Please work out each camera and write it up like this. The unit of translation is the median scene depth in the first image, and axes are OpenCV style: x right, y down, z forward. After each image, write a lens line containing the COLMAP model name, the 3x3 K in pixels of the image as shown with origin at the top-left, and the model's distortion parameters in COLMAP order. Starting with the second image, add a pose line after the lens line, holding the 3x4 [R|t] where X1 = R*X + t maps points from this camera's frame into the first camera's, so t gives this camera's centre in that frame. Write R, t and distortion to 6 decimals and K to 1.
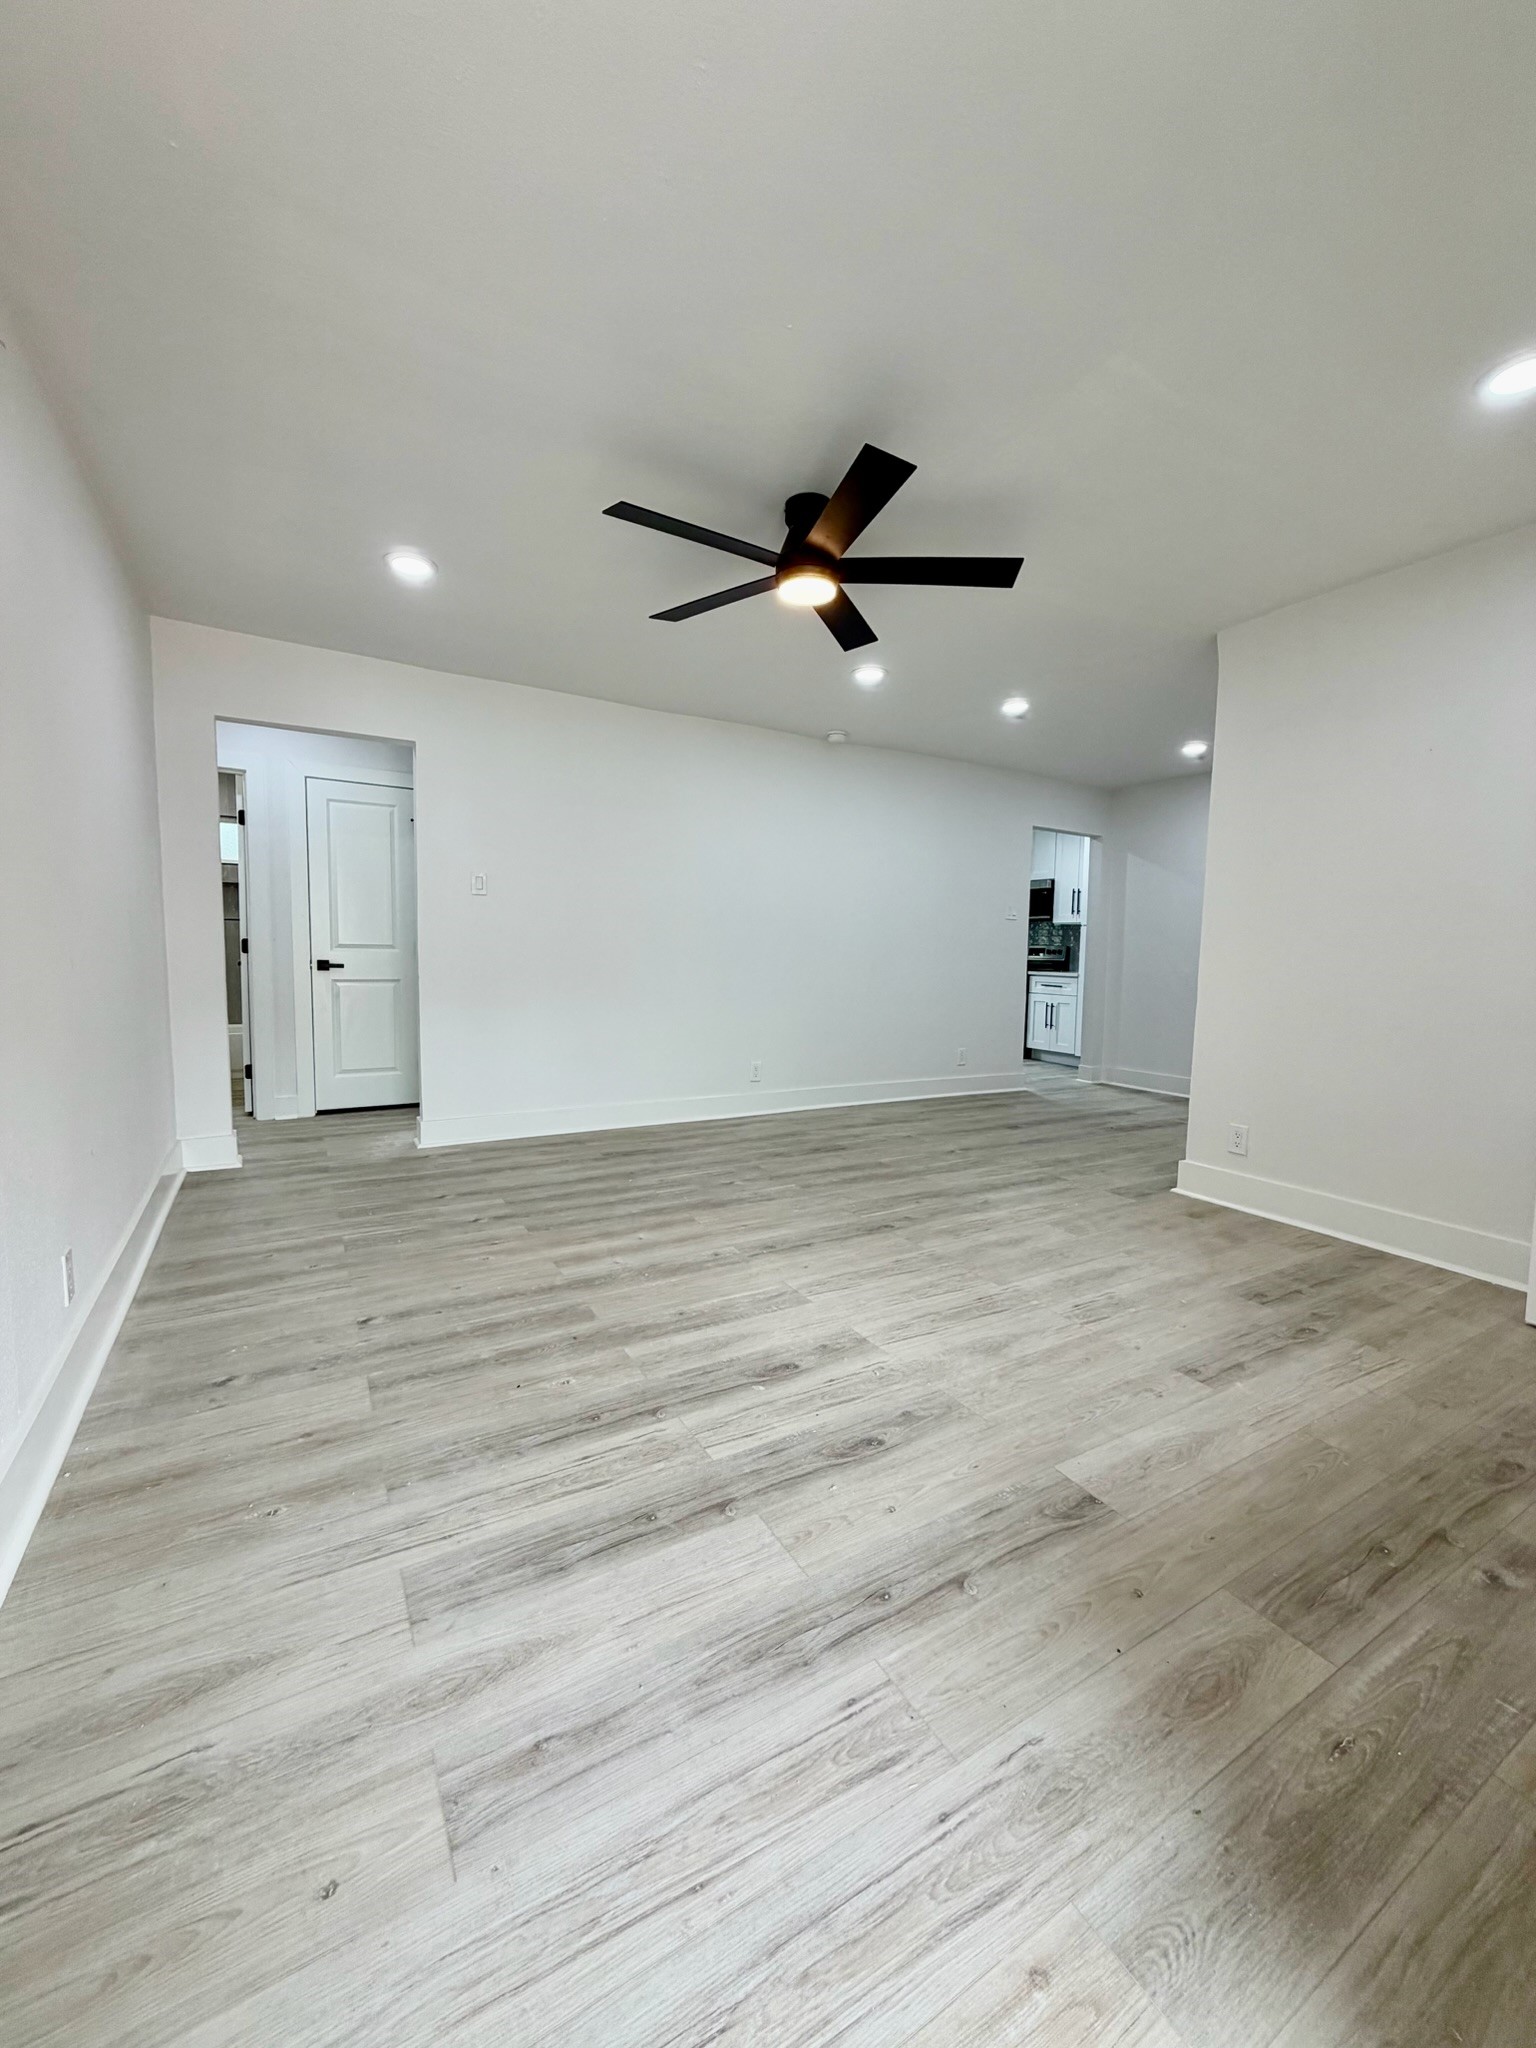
lens RADIAL K [[815.2, 0, 768.0], [0, 815.2, 1024.0], [0, 0, 1]] dist [-0.000533, -0.000049]
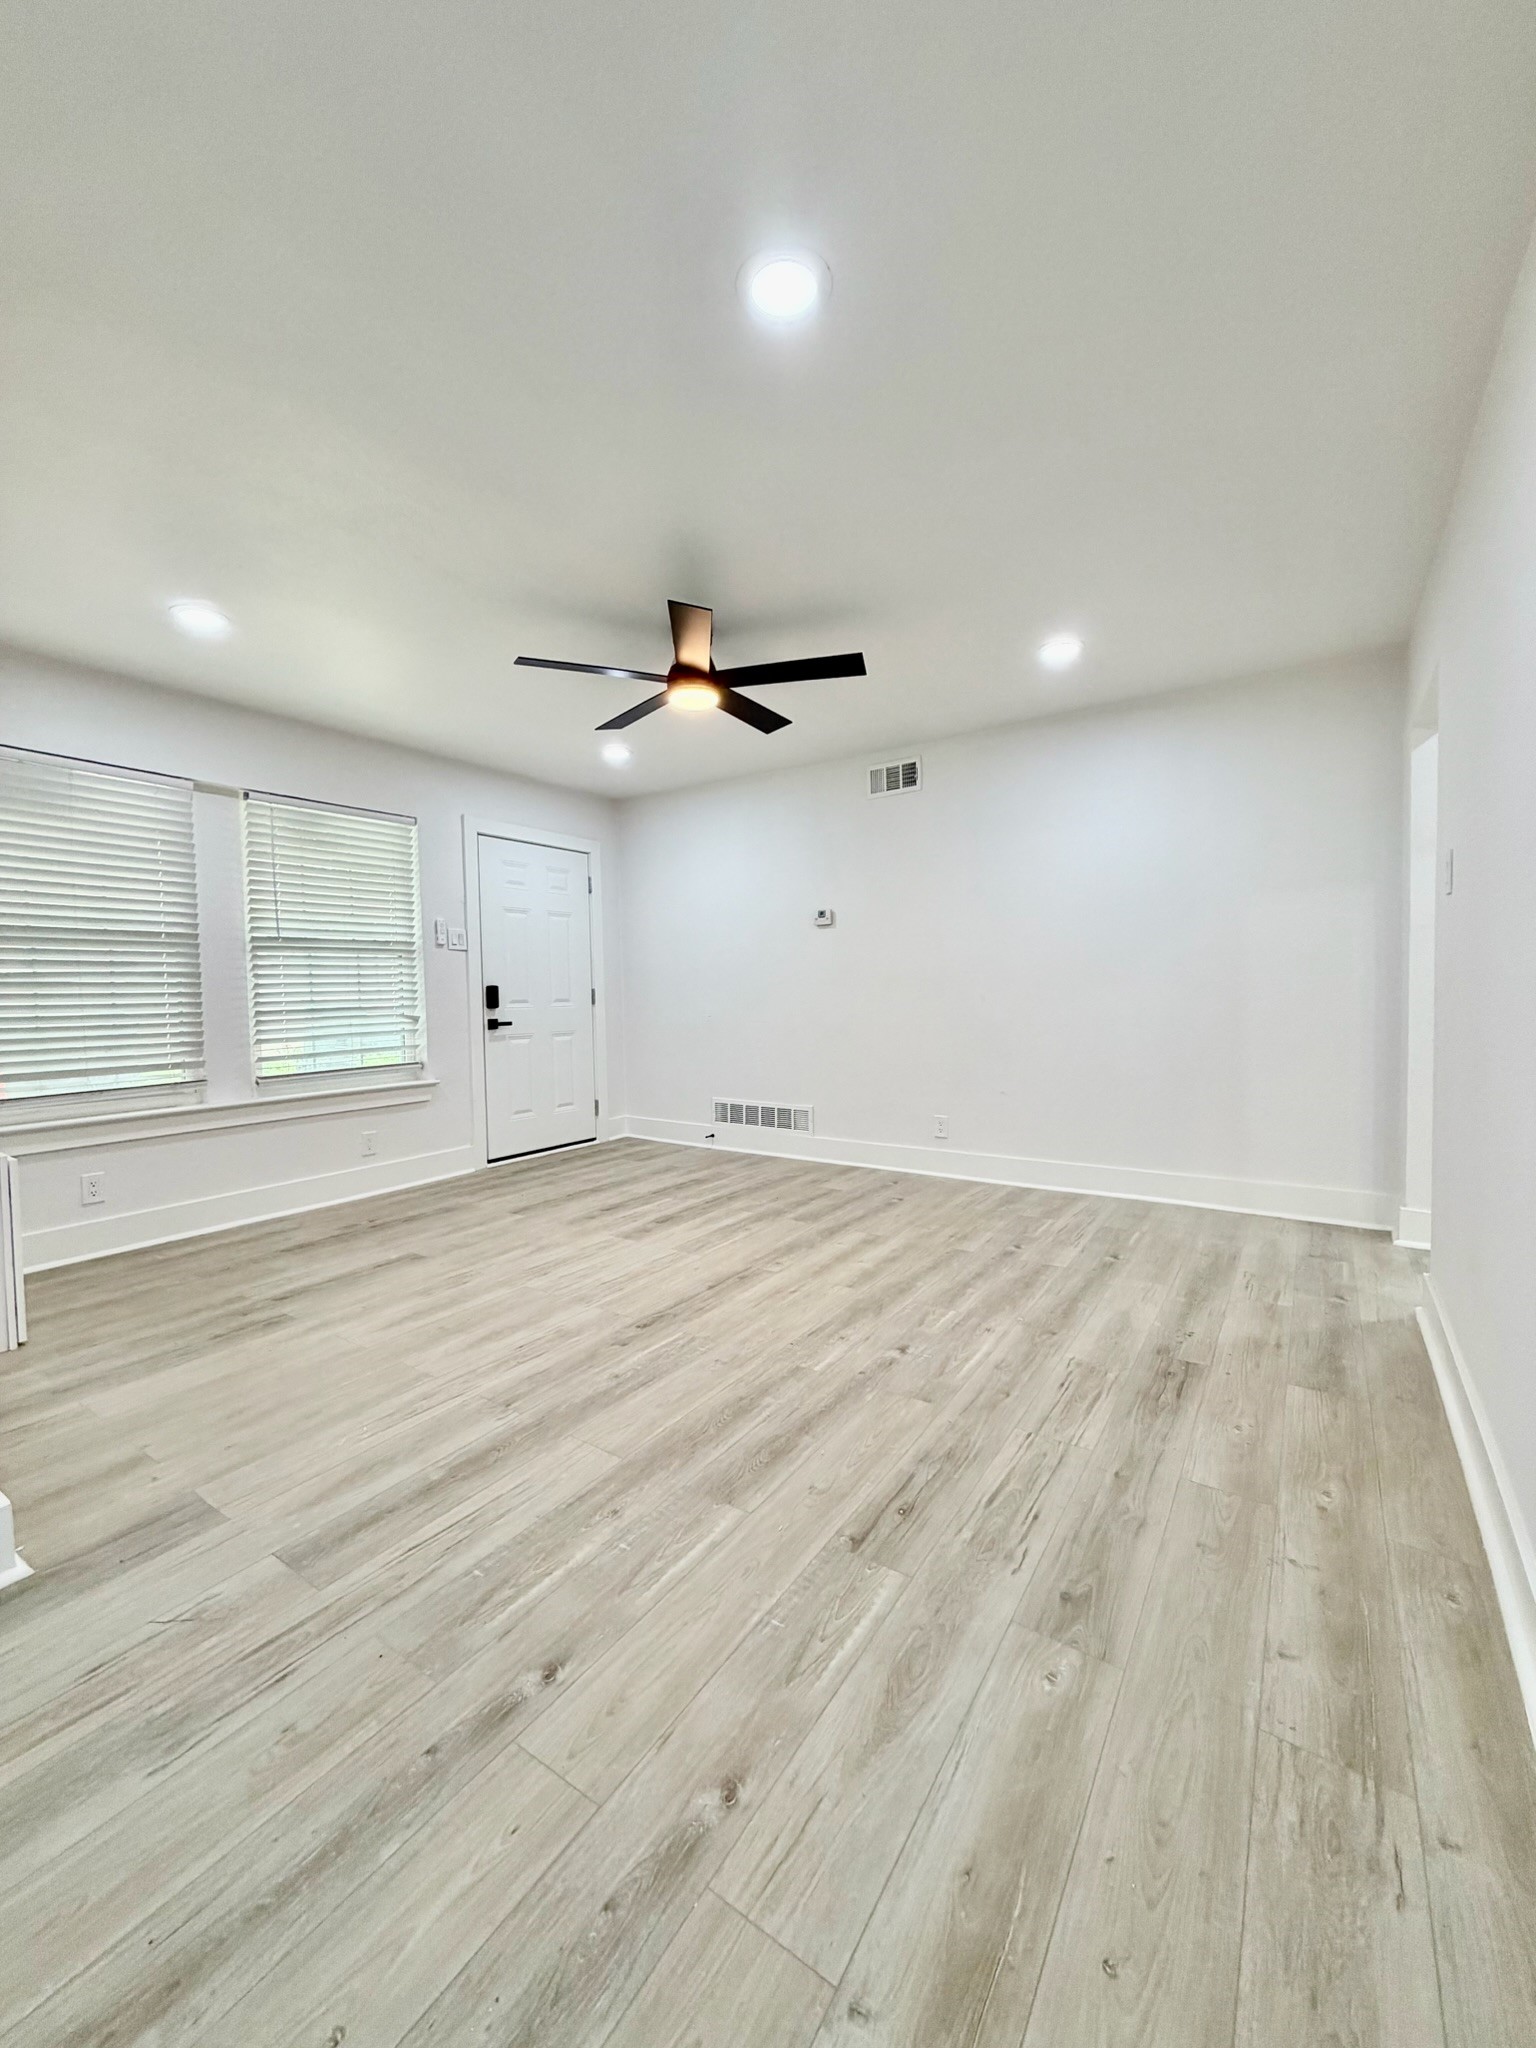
lens RADIAL K [[815.2, 0, 768.0], [0, 815.2, 1024.0], [0, 0, 1]] dist [-0.000533, -0.000049]
pose [[-0.901637, 0.017240, -0.432151, 0.408137], [-0.041738, 0.991073, 0.126618, -0.176338], [0.430476, 0.132200, -0.892868, 1.855070]]
